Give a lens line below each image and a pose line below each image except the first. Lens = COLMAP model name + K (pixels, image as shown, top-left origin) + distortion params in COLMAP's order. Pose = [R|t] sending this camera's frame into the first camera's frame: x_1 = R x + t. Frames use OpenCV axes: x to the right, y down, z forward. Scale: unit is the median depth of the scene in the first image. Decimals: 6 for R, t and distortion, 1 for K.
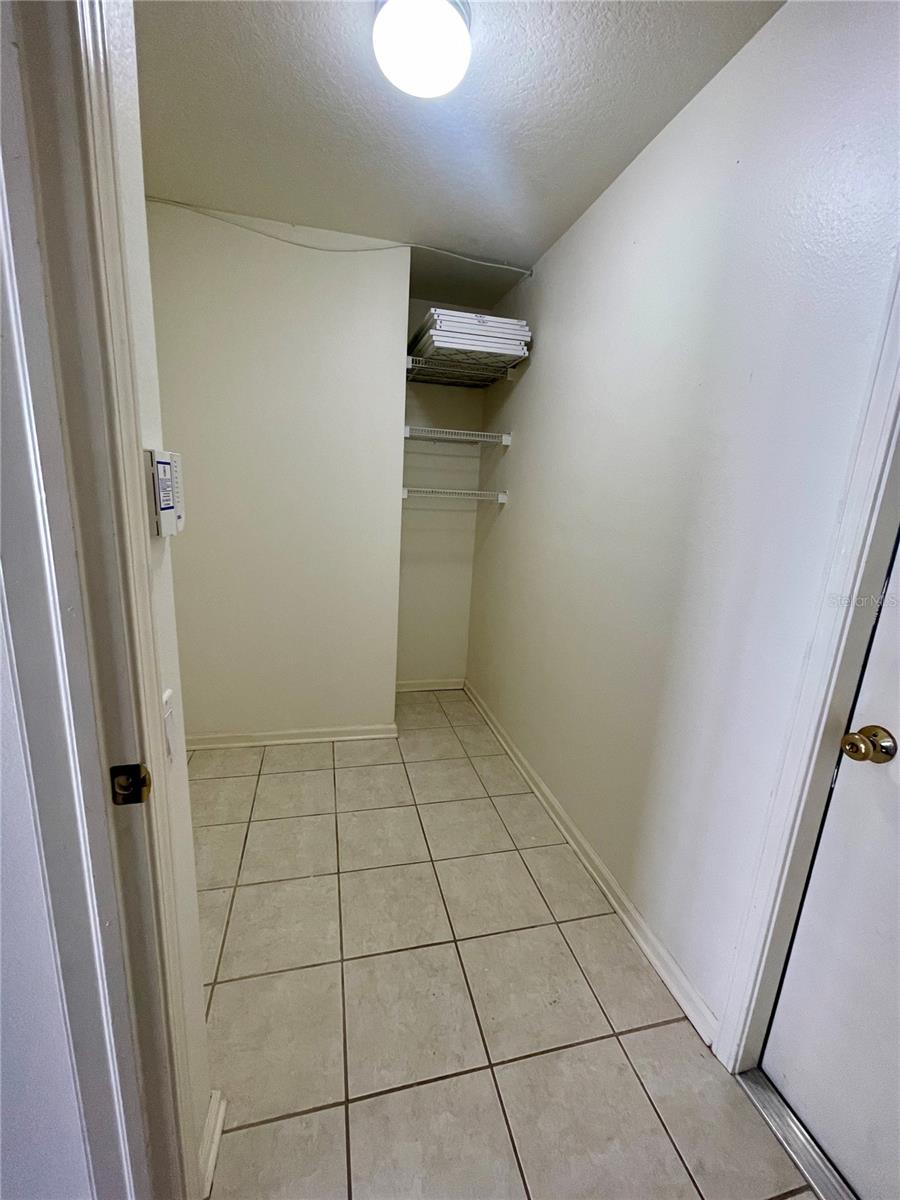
lens RADIAL K [[487.6, 0, 450.9], [0, 487.6, 601.5], [0, 0, 1]] dist [-0.002549, 0.001635]
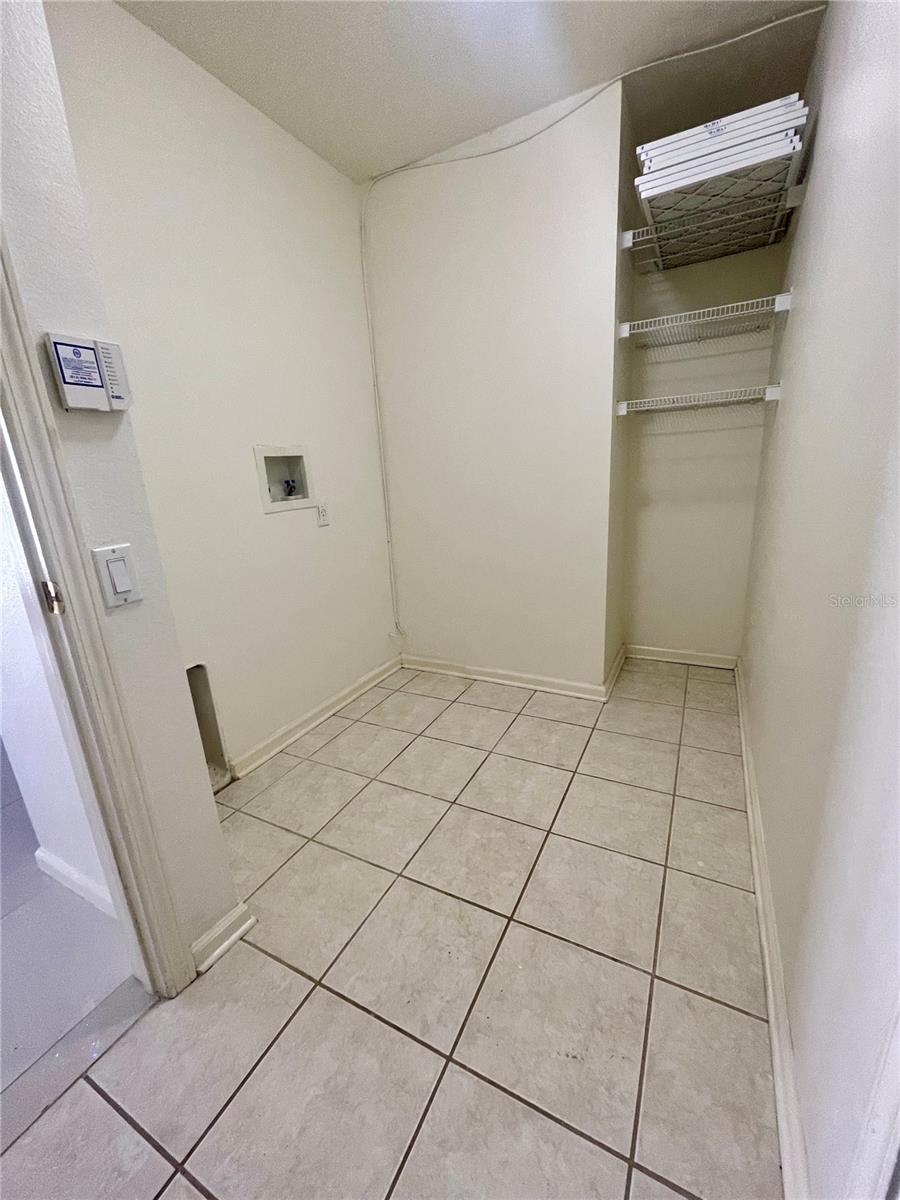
lens RADIAL K [[487.6, 0, 448.2], [0, 487.6, 601.6], [0, 0, 1]] dist [-0.002549, 0.001635]
pose [[0.744737, 0.084776, -0.661952, 0.290788], [-0.051323, 0.996237, 0.069846, 0.066185], [0.665382, -0.018044, 0.746285, 0.207509]]
